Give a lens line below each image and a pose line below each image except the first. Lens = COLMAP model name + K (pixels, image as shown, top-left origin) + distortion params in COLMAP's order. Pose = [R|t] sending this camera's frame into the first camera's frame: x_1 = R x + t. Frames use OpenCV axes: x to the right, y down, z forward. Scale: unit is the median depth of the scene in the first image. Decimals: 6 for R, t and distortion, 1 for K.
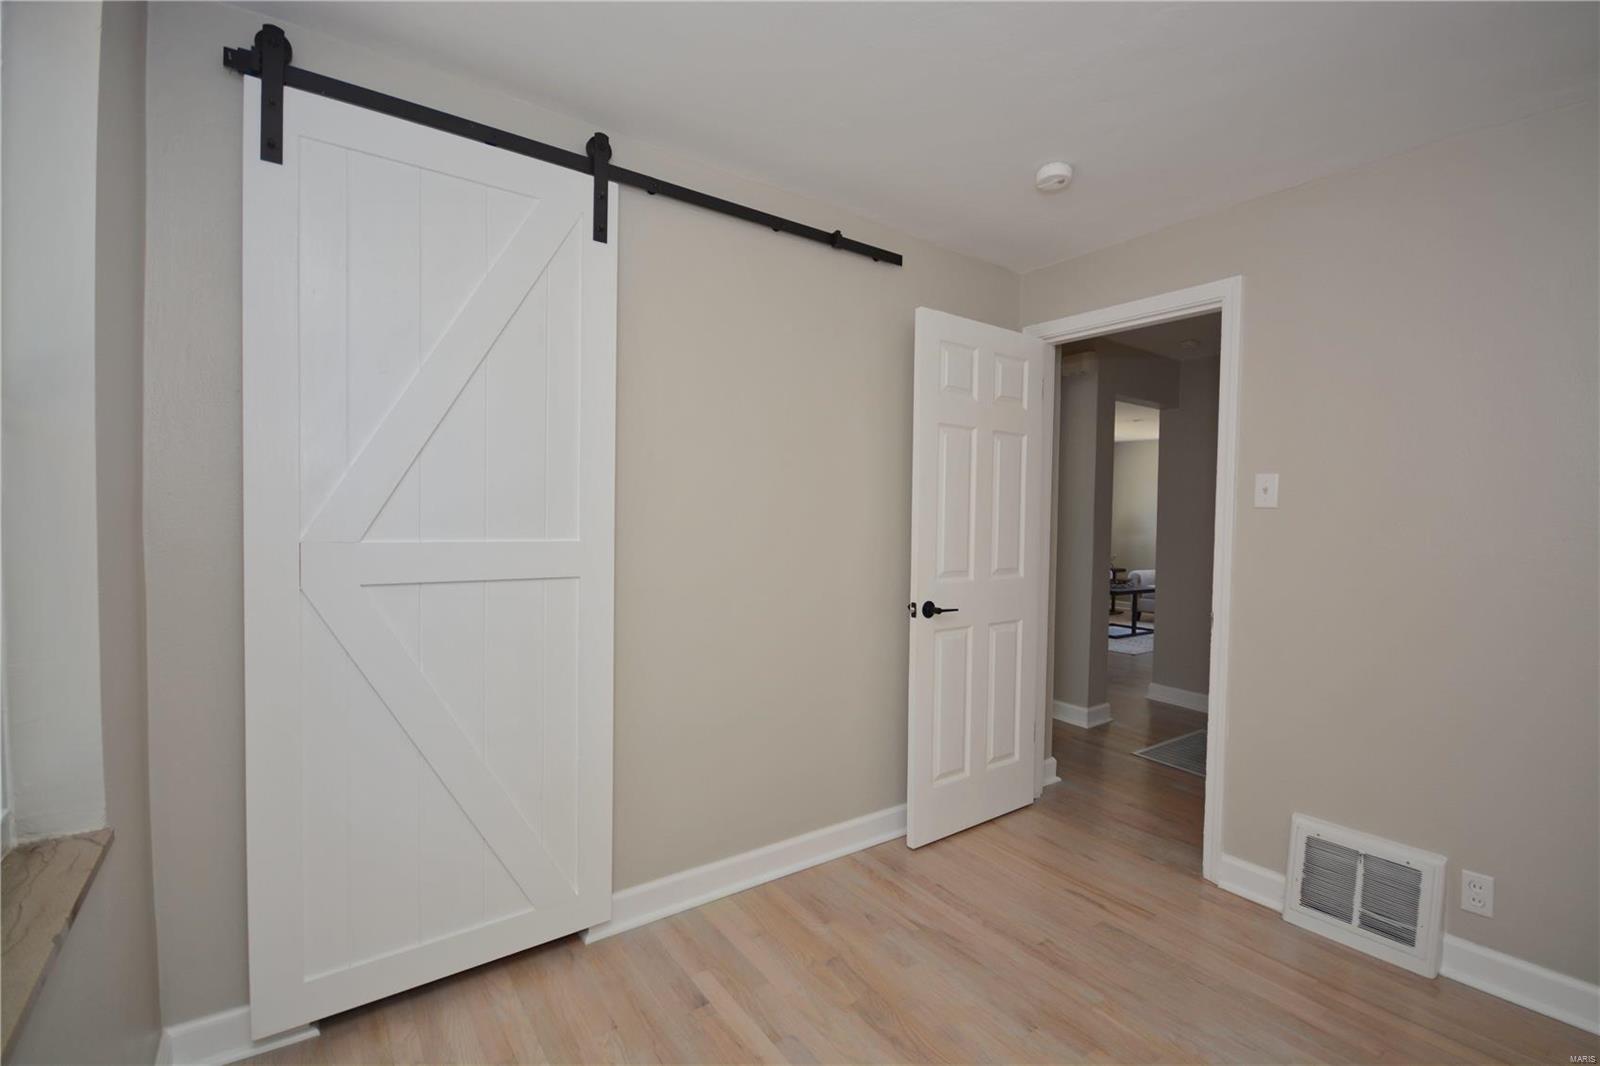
lens RADIAL K [[729.6, 0, 806.2], [0, 729.6, 522.5], [0, 0, 1]] dist [-0.000041, -0.000060]
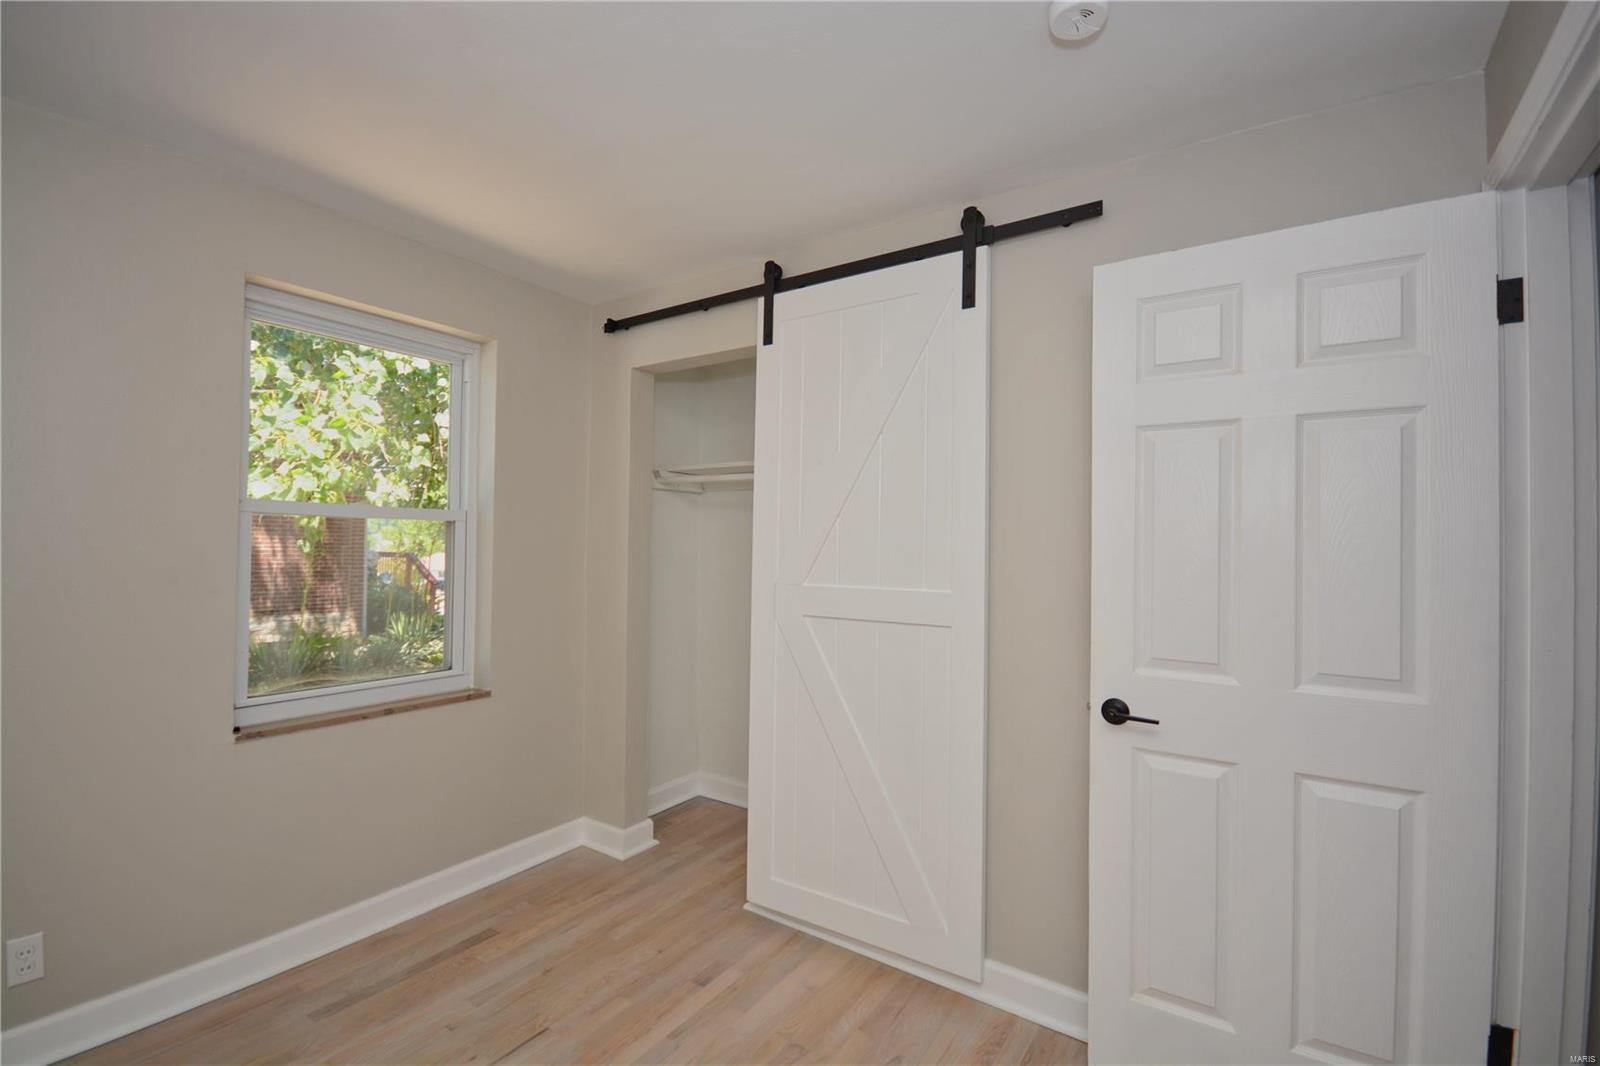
lens RADIAL K [[715.1, 0, 802.8], [0, 715.1, 541.4], [0, 0, 1]] dist [-0.000837, -0.000472]
pose [[0.321037, -0.030391, -0.946579, 0.626820], [-0.032356, 0.998550, -0.043034, 0.002809], [0.946514, 0.044443, 0.319588, 0.476098]]
